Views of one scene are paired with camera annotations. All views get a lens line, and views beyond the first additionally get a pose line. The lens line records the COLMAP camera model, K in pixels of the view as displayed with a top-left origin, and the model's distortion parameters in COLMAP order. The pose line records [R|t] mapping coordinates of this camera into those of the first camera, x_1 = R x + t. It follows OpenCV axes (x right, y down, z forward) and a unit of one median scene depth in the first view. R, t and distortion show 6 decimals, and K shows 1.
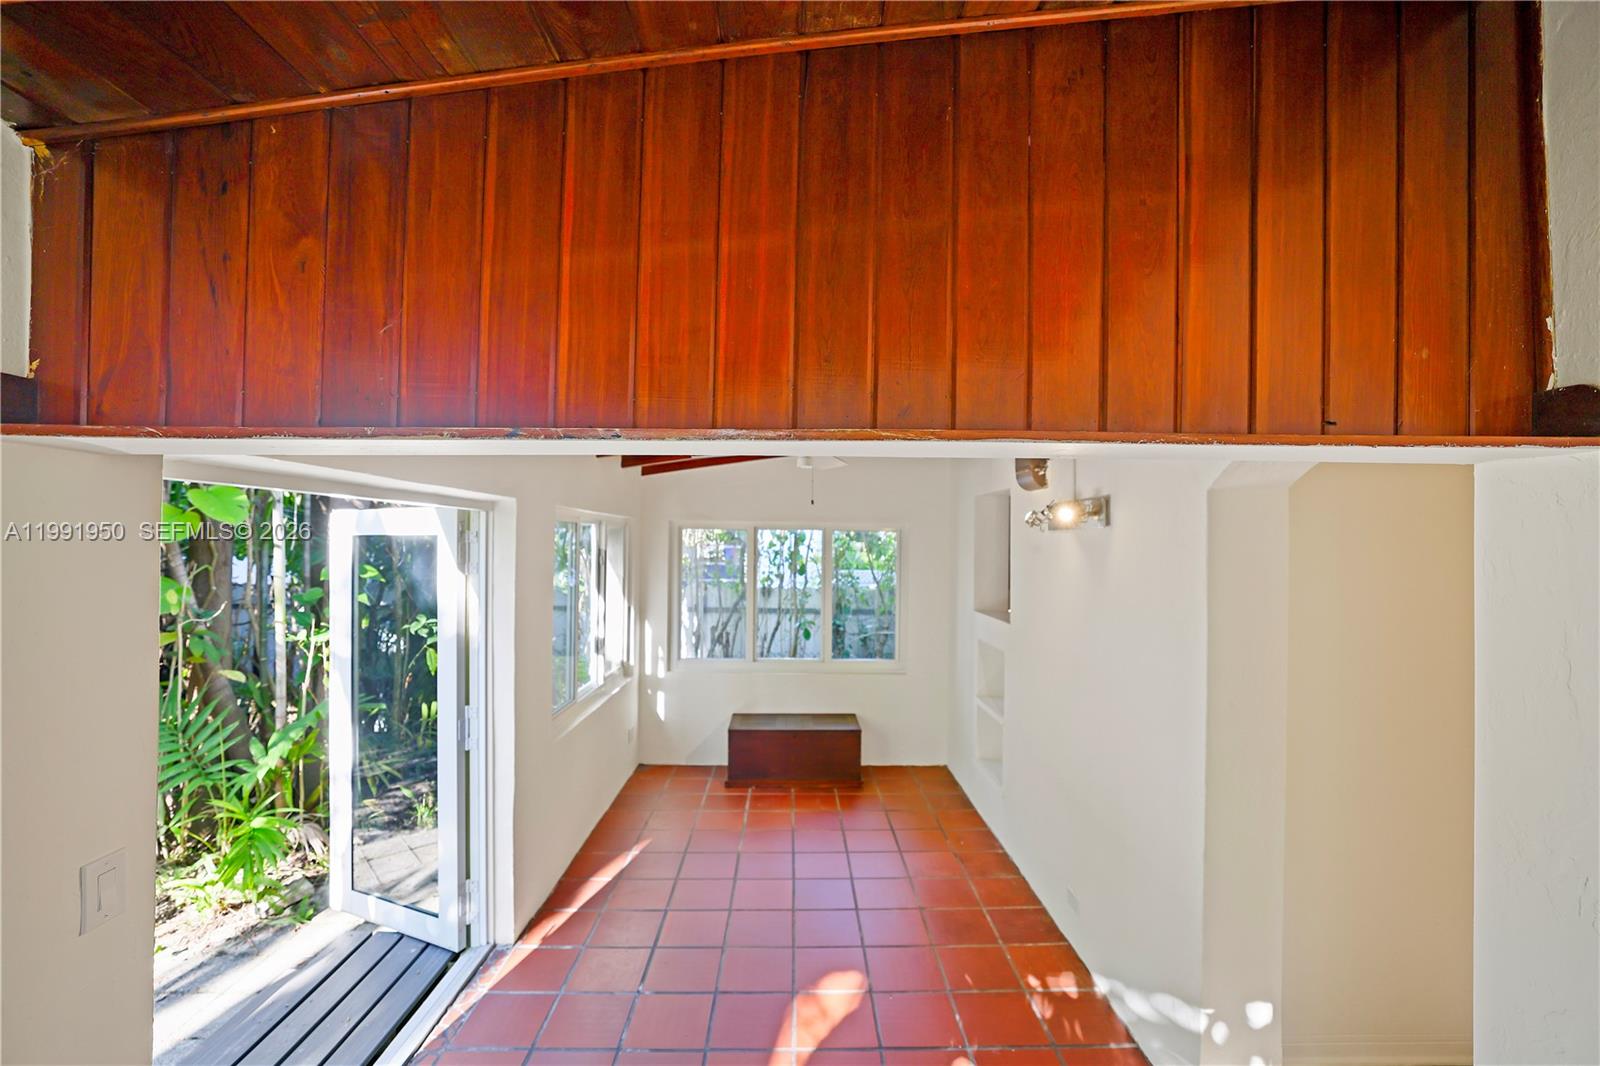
lens RADIAL K [[693.9, 0, 809.6], [0, 693.9, 571.5], [0, 0, 1]] dist [-0.000653, 0.000189]
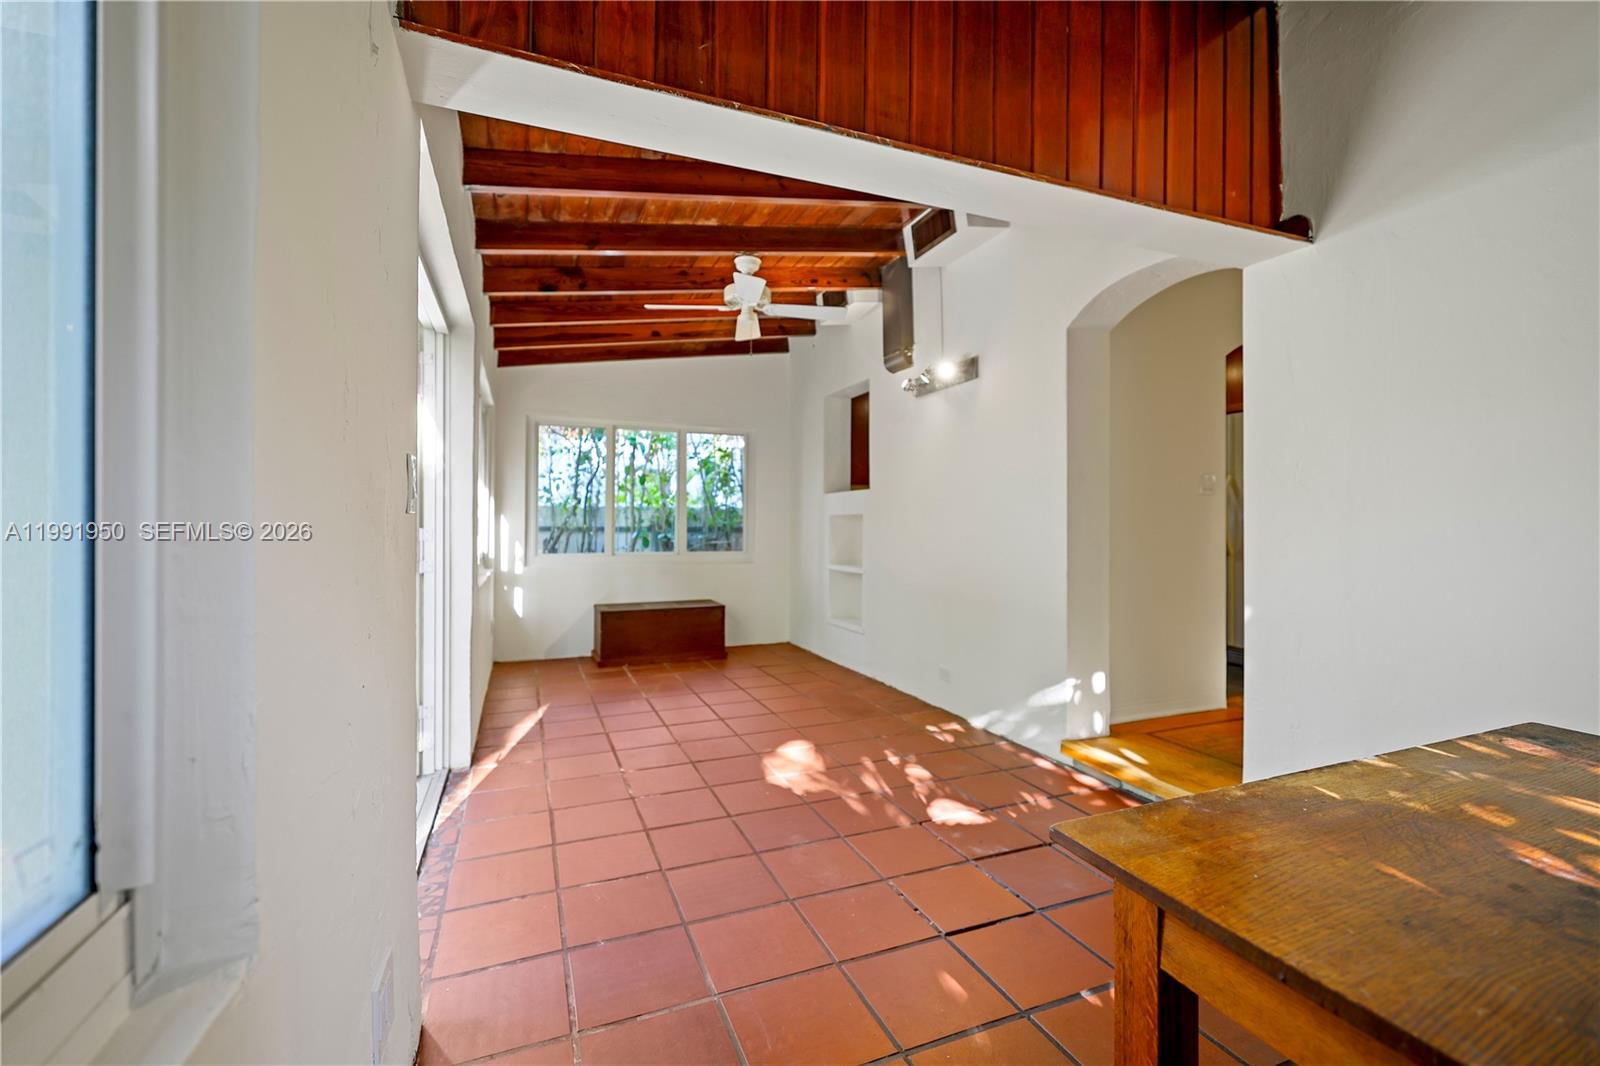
lens RADIAL K [[680.6, 0, 800.0], [0, 680.6, 533.0], [0, 0, 1]] dist [-0.002558, 0.000259]
pose [[0.936038, -0.009848, 0.351761, -0.267394], [0.019721, 0.999505, -0.024495, 0.190310], [-0.351345, 0.029865, 0.935769, -0.089872]]
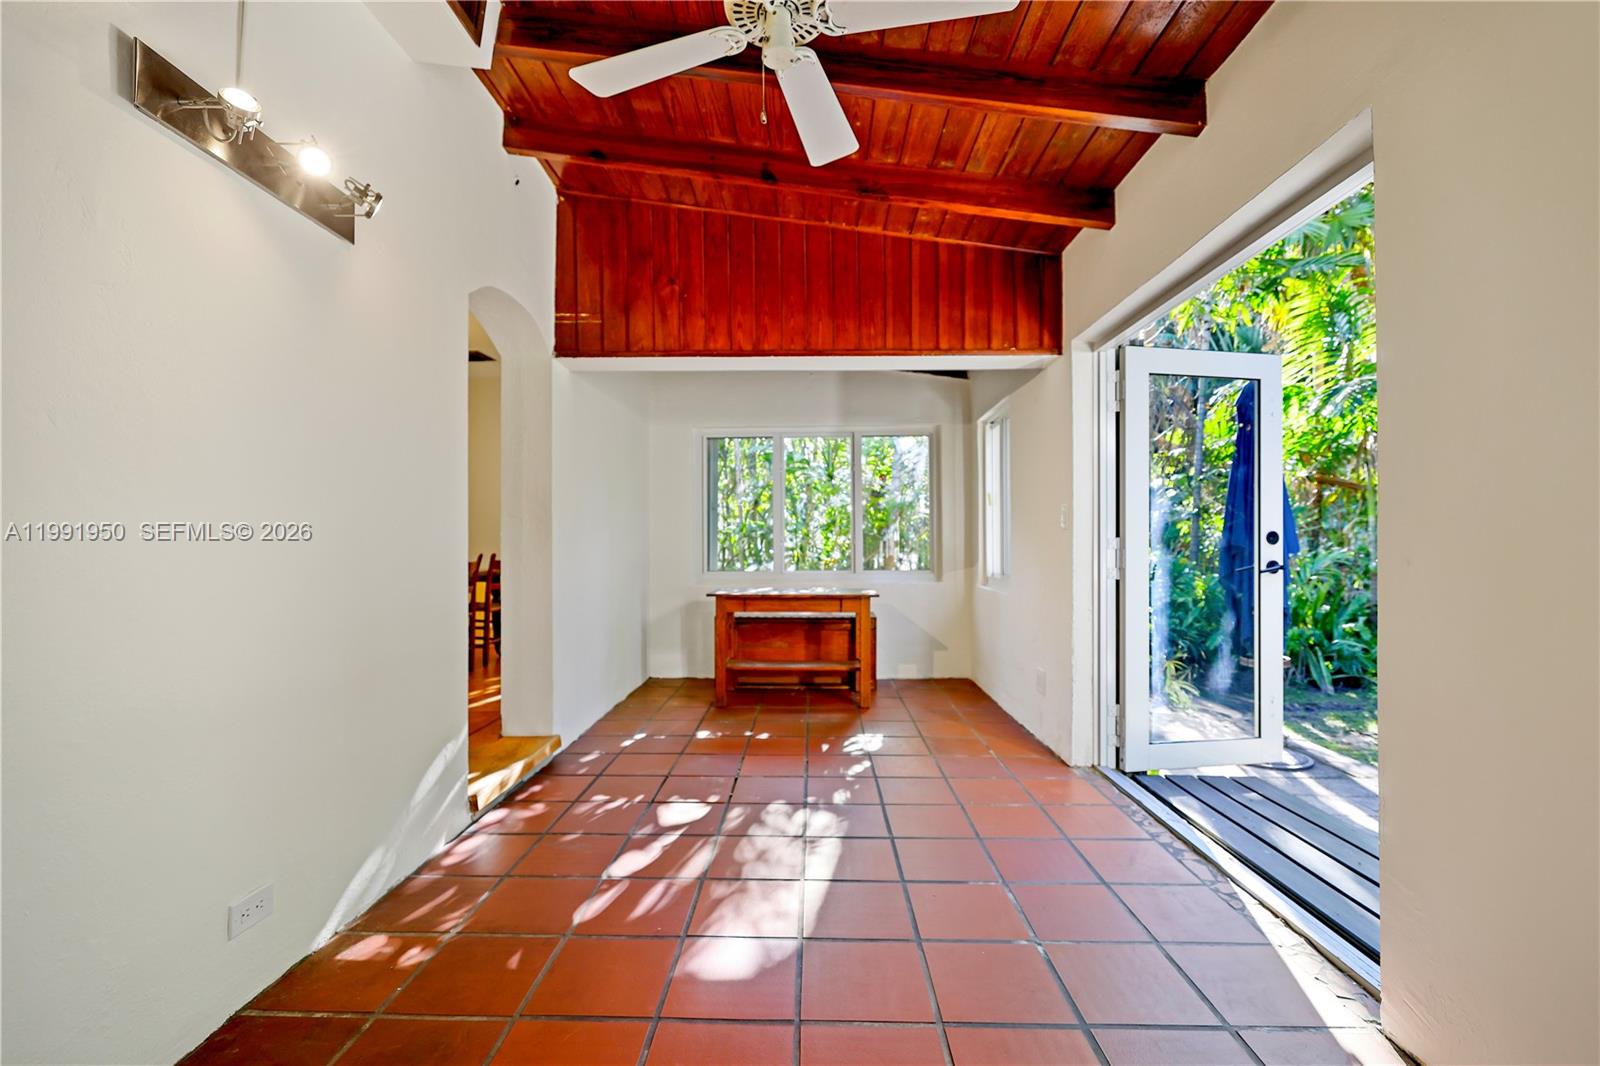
lens RADIAL K [[680.6, 0, 800.0], [0, 680.6, 533.0], [0, 0, 1]] dist [-0.002558, 0.000259]
pose [[-0.999386, -0.012729, 0.032633, -0.028536], [-0.011867, 0.999579, 0.026479, 0.148884], [-0.032956, 0.026075, -0.999117, 1.190528]]
